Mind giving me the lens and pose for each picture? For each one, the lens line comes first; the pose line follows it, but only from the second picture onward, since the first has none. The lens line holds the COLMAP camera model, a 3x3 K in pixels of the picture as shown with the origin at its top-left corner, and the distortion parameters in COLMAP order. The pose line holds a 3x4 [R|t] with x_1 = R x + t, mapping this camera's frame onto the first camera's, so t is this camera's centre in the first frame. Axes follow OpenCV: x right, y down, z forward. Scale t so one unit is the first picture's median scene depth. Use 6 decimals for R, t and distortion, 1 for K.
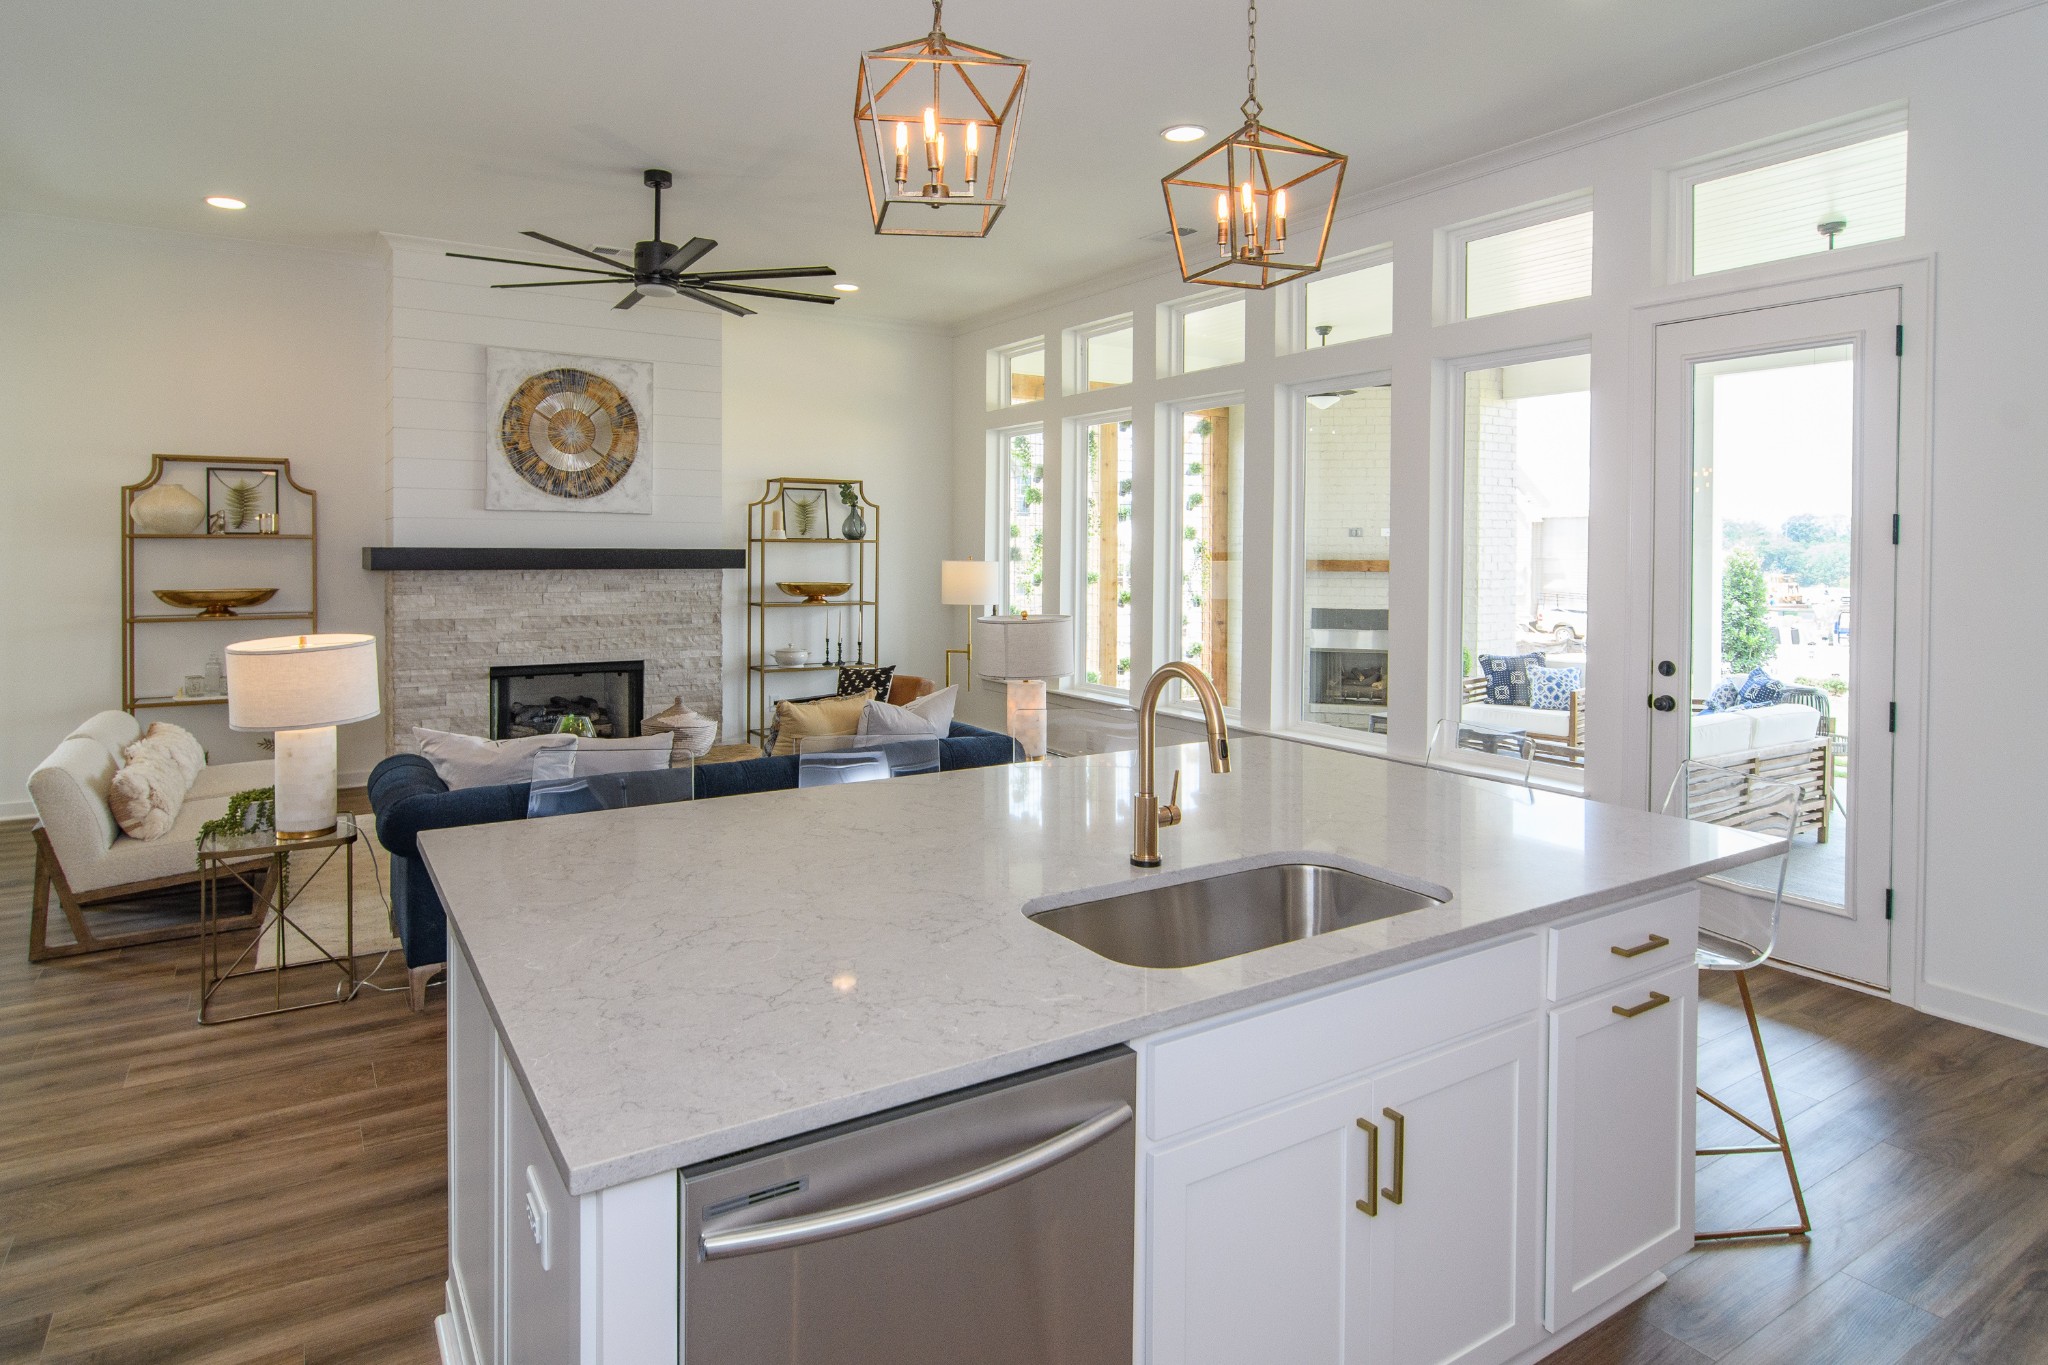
lens RADIAL K [[1133.6, 0, 974.4], [0, 1133.6, 567.0], [0, 0, 1]] dist [-0.002047, -0.000065]
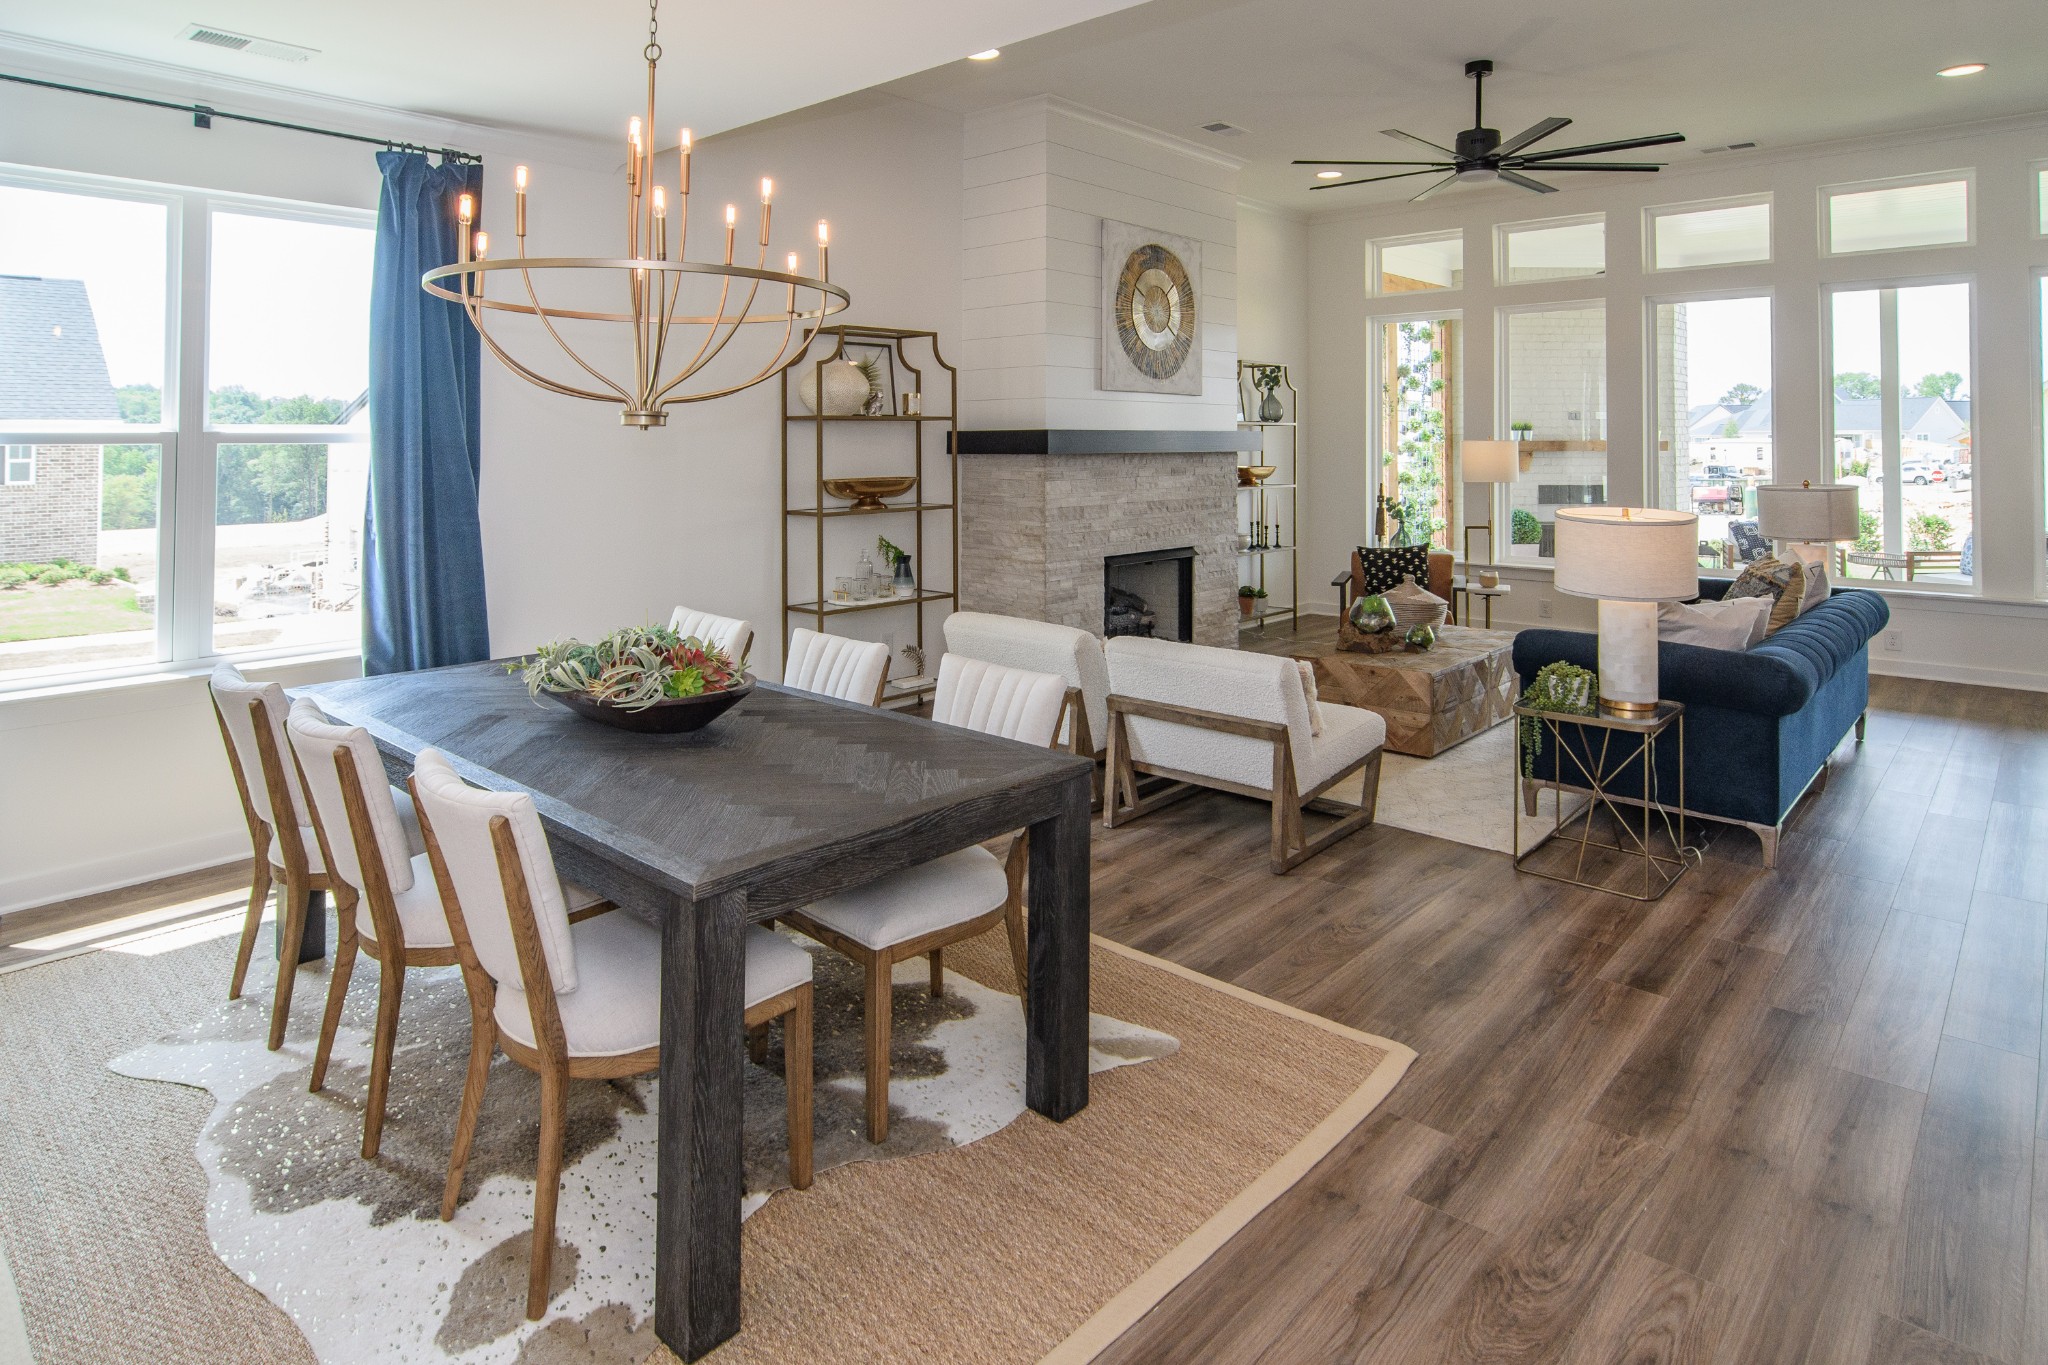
lens RADIAL K [[1187.7, 0, 987.9], [0, 1187.7, 426.1], [0, 0, 1]] dist [-0.014849, -0.000601]
pose [[0.962211, -0.003701, 0.272280, -0.781793], [0.011194, 0.999600, -0.025972, 0.004123], [-0.272075, 0.028039, 0.961867, 0.073135]]
